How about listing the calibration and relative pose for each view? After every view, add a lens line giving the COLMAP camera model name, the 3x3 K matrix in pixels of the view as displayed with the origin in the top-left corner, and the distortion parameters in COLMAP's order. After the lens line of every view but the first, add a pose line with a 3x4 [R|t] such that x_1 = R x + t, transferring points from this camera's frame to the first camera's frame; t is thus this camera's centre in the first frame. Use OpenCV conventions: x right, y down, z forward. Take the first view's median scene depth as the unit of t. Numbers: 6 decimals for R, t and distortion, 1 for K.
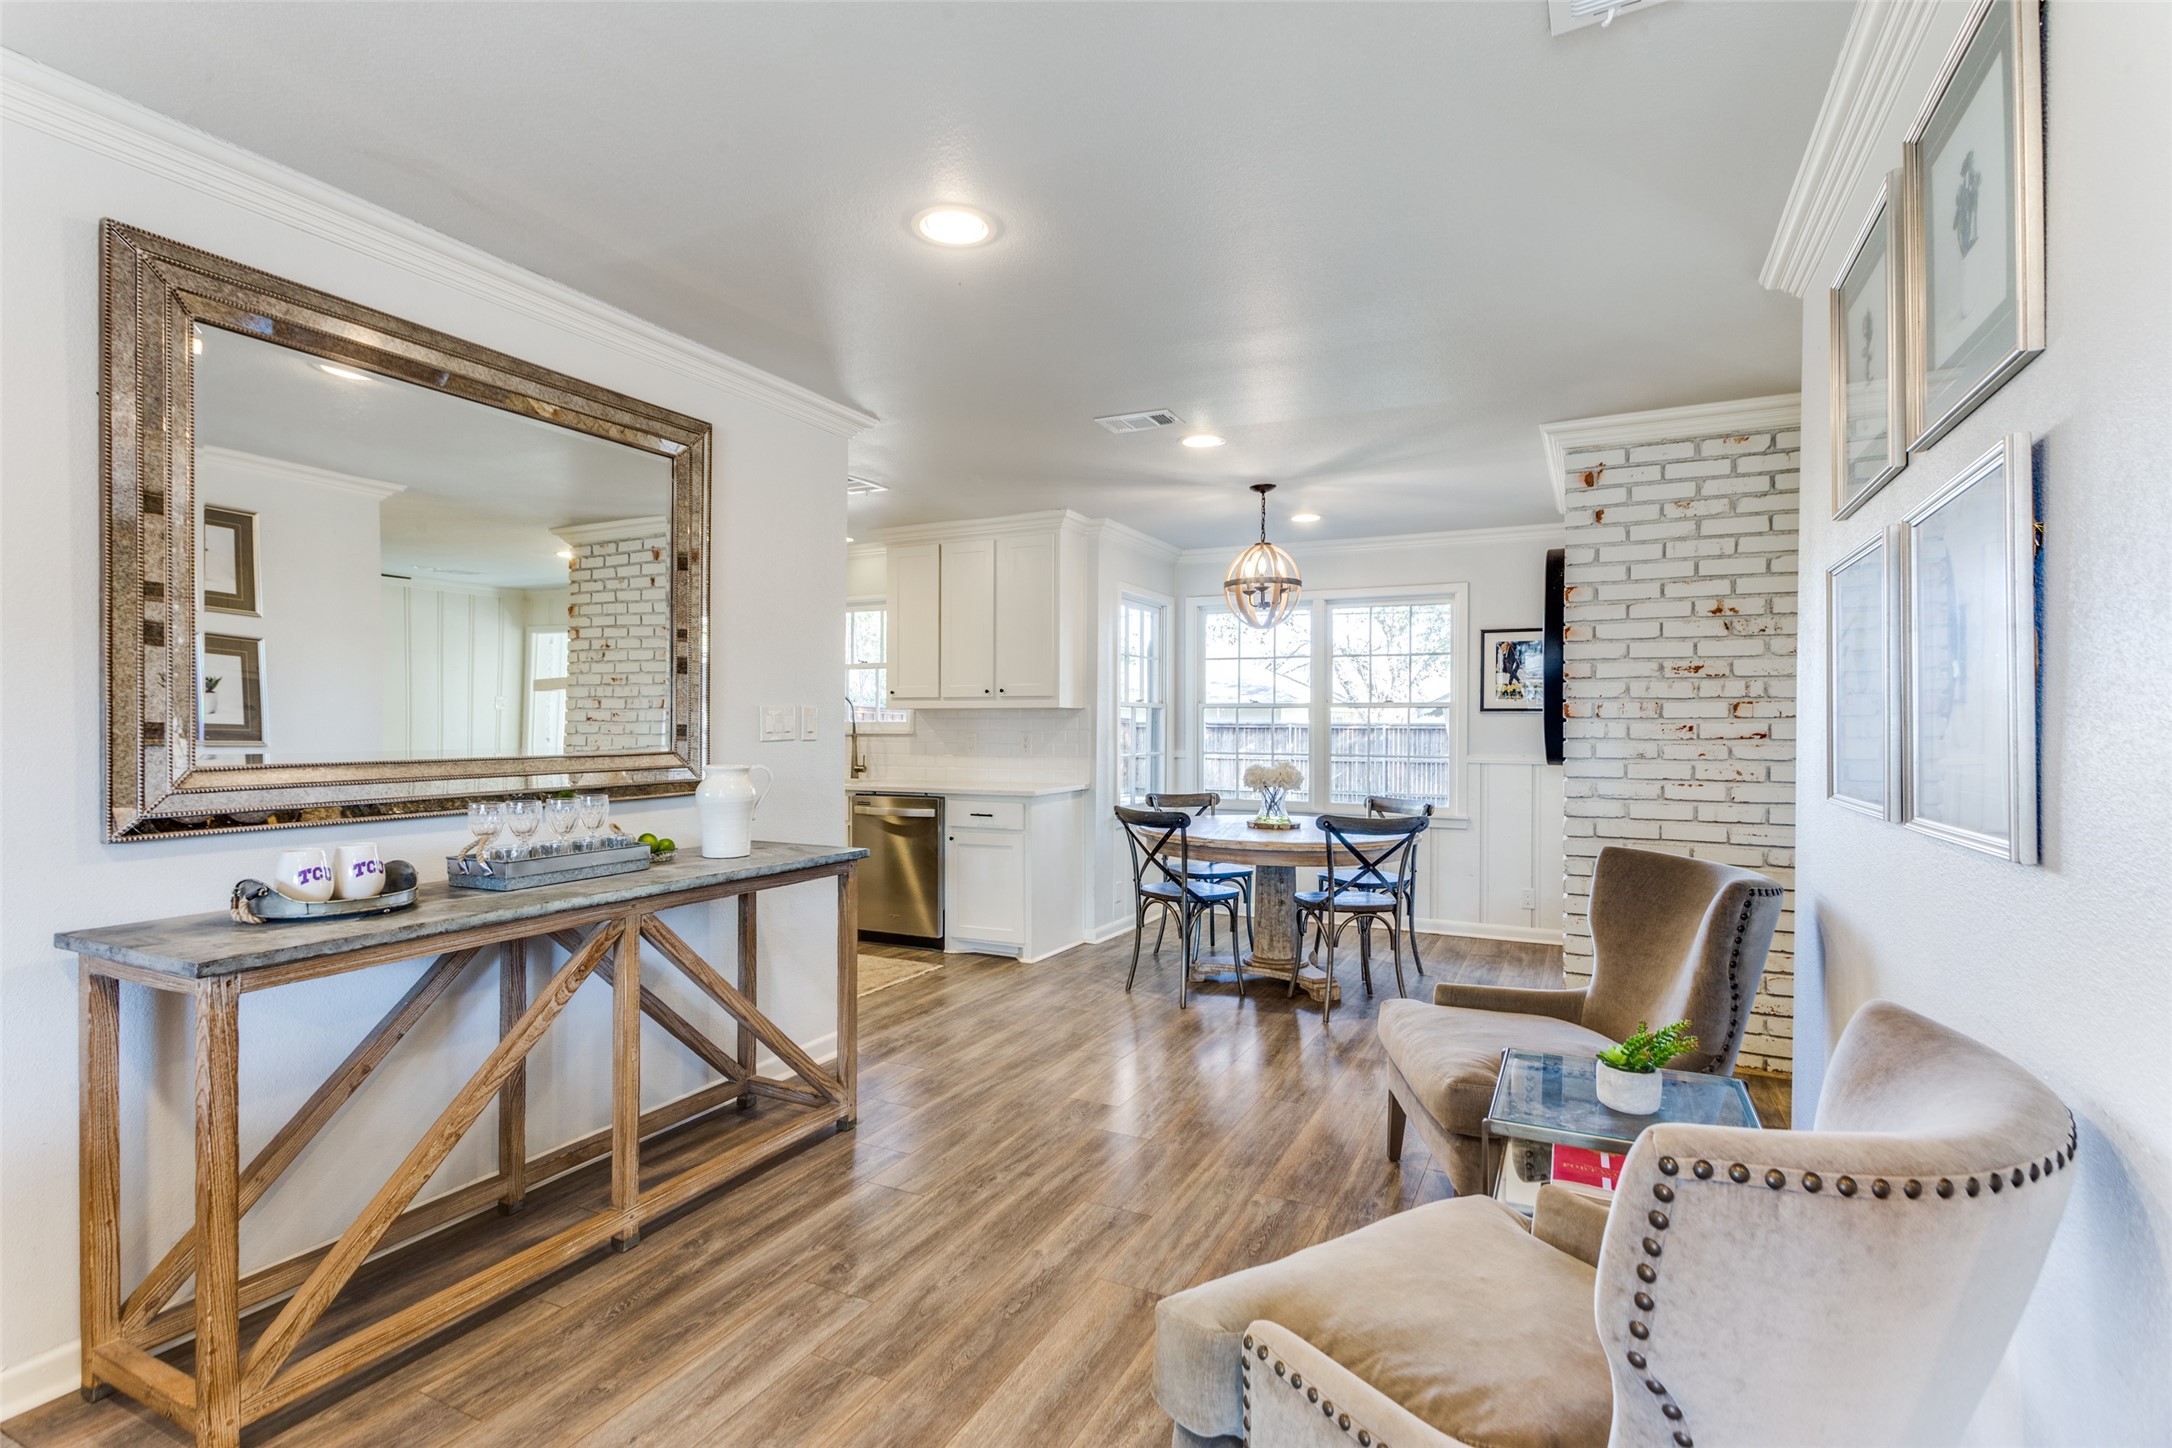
lens RADIAL K [[1039.2, 0, 1101.8], [0, 1039.2, 734.4], [0, 0, 1]] dist [0.008200, -0.004521]
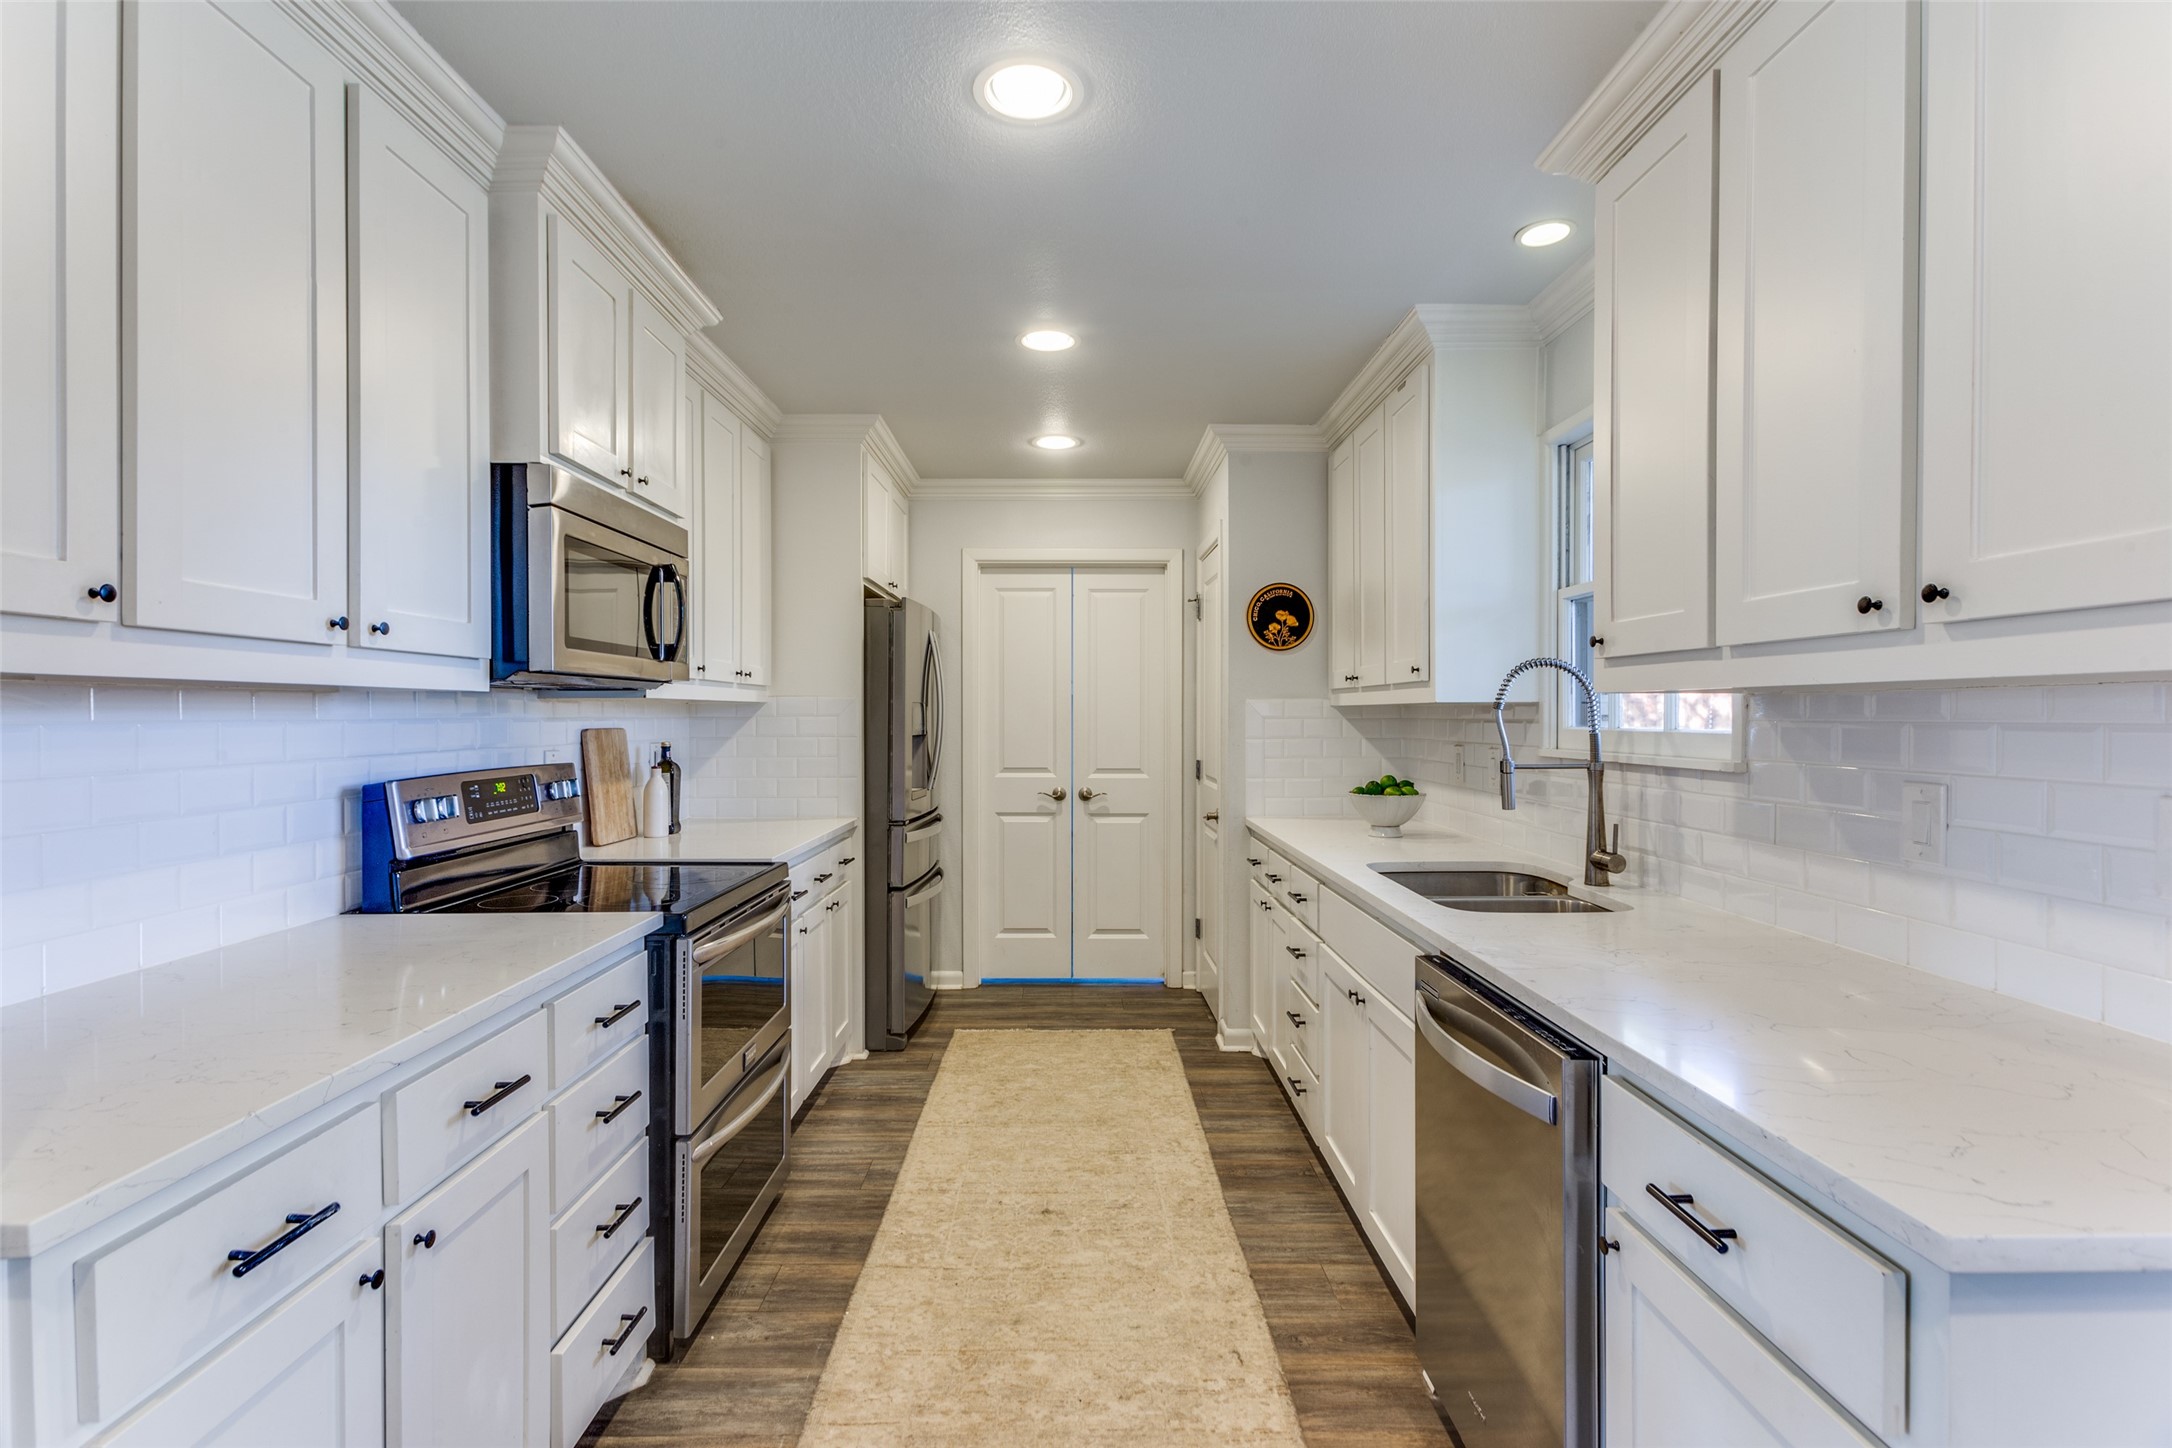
lens RADIAL K [[1039.2, 0, 1079.7], [0, 1039.2, 722.3], [0, 0, 1]] dist [0.008200, -0.004521]
pose [[0.447818, 0.005966, -0.894105, 0.012431], [-0.008225, 0.999963, 0.002553, -0.020161], [0.894087, 0.006211, 0.447851, 0.940771]]
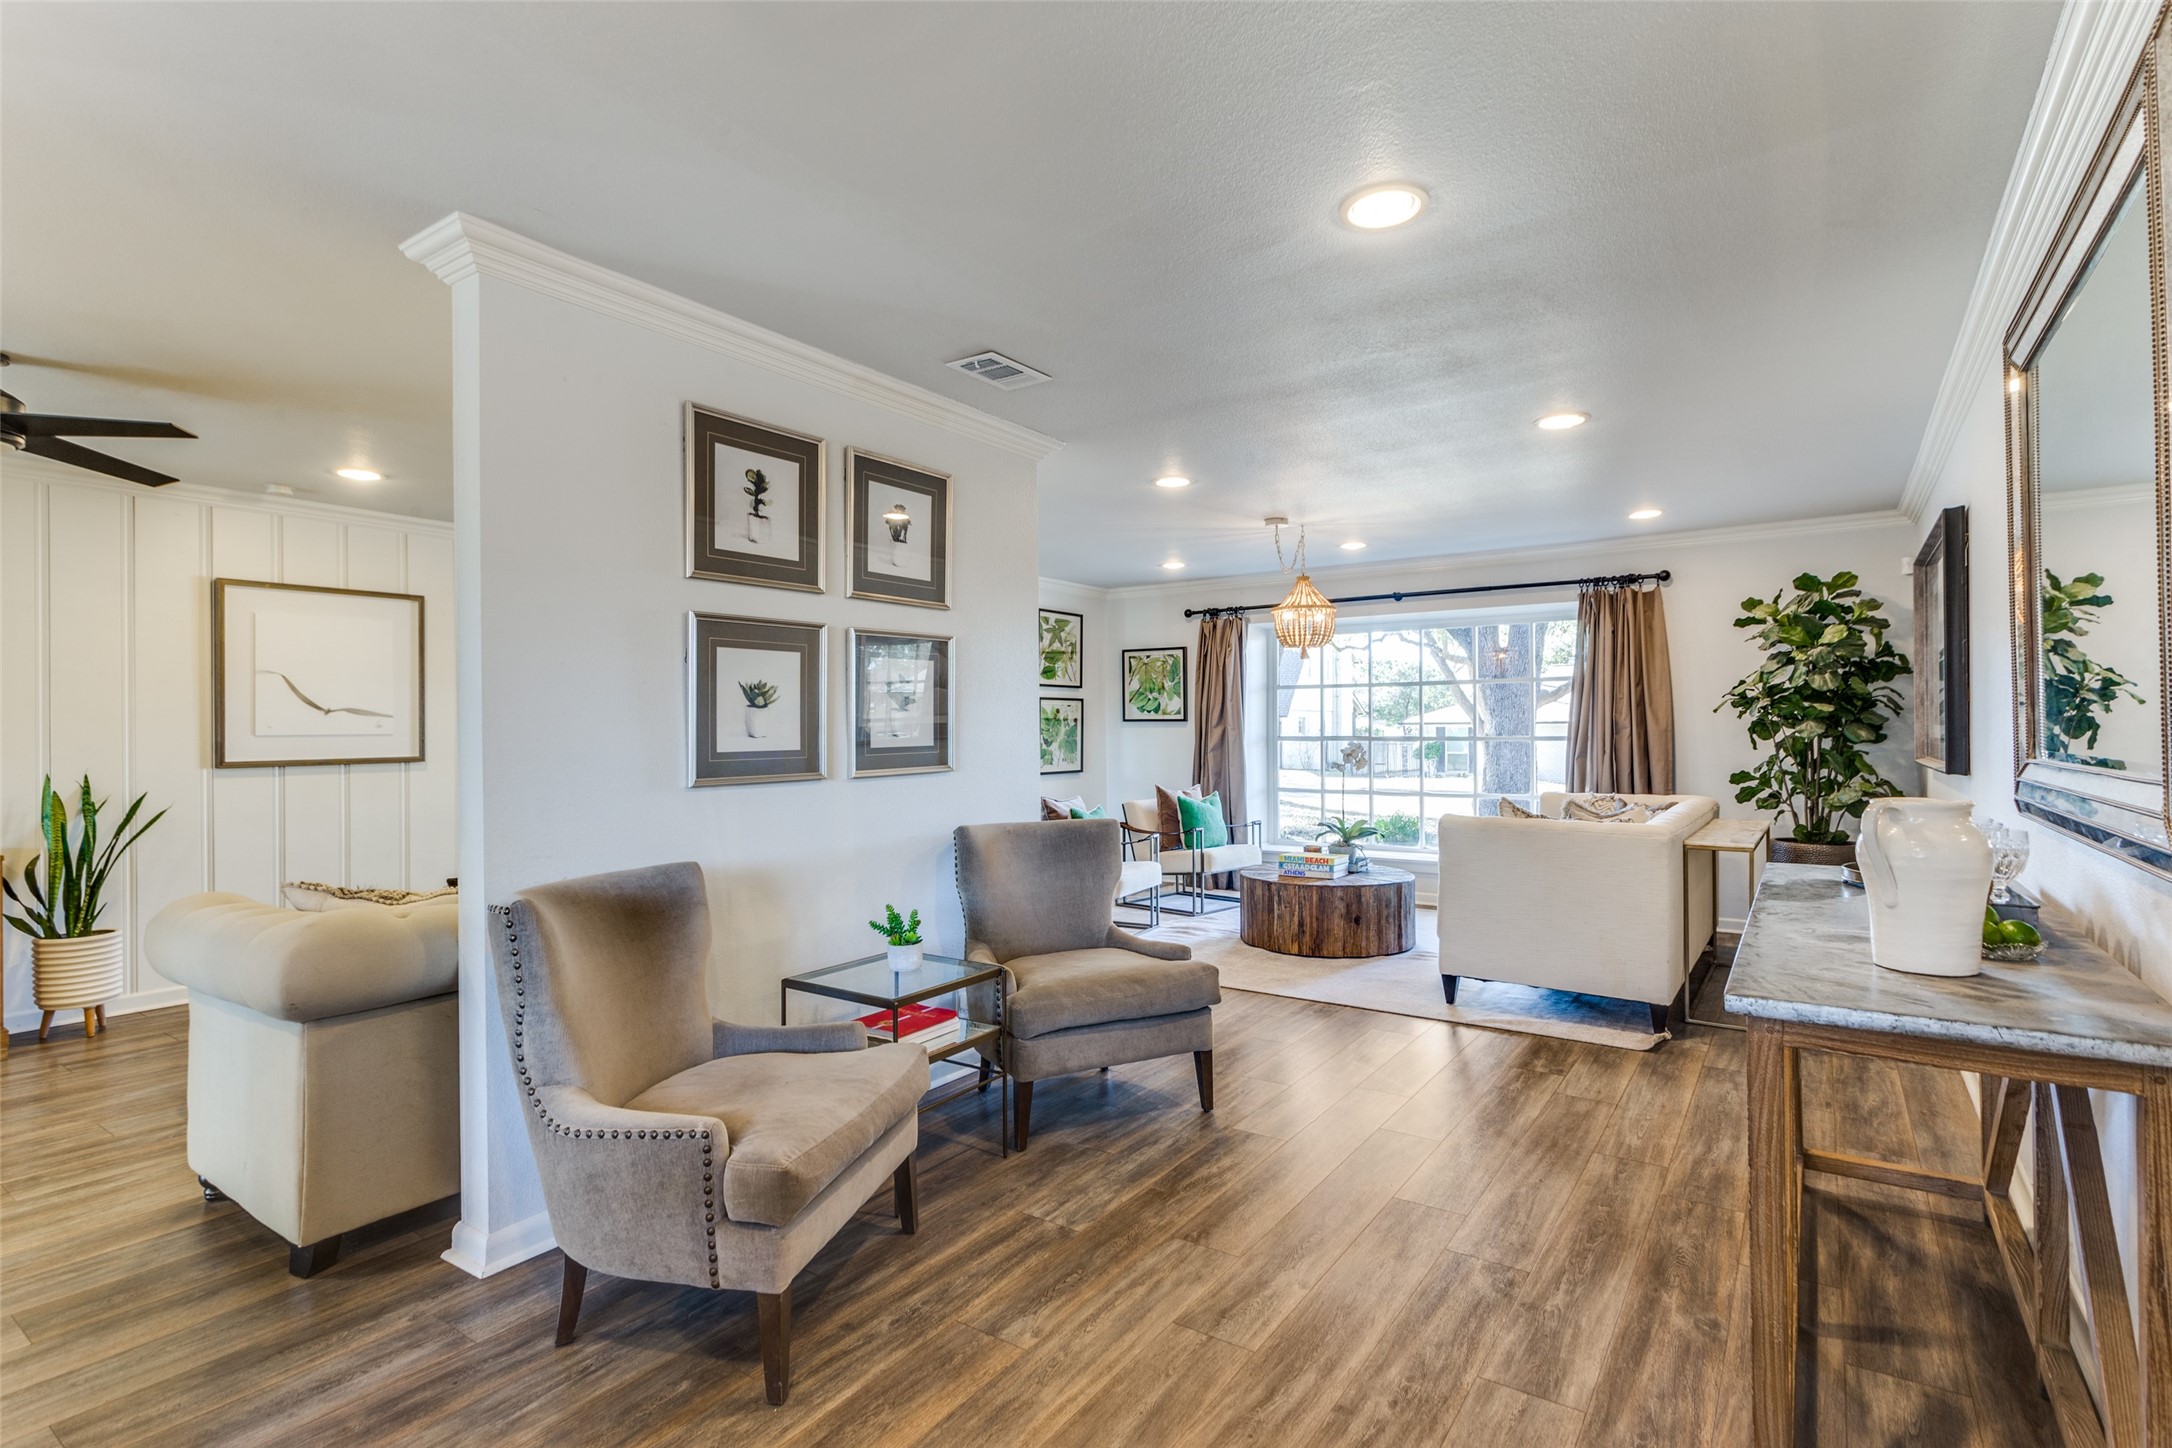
lens RADIAL K [[1039.2, 0, 1112.5], [0, 1039.2, 718.1], [0, 0, 1]] dist [0.008200, -0.004521]
pose [[-0.989205, 0.003507, 0.146496, -0.015436], [0.004082, 0.999985, 0.003626, -0.011601], [-0.146481, 0.004185, -0.989205, 1.022816]]
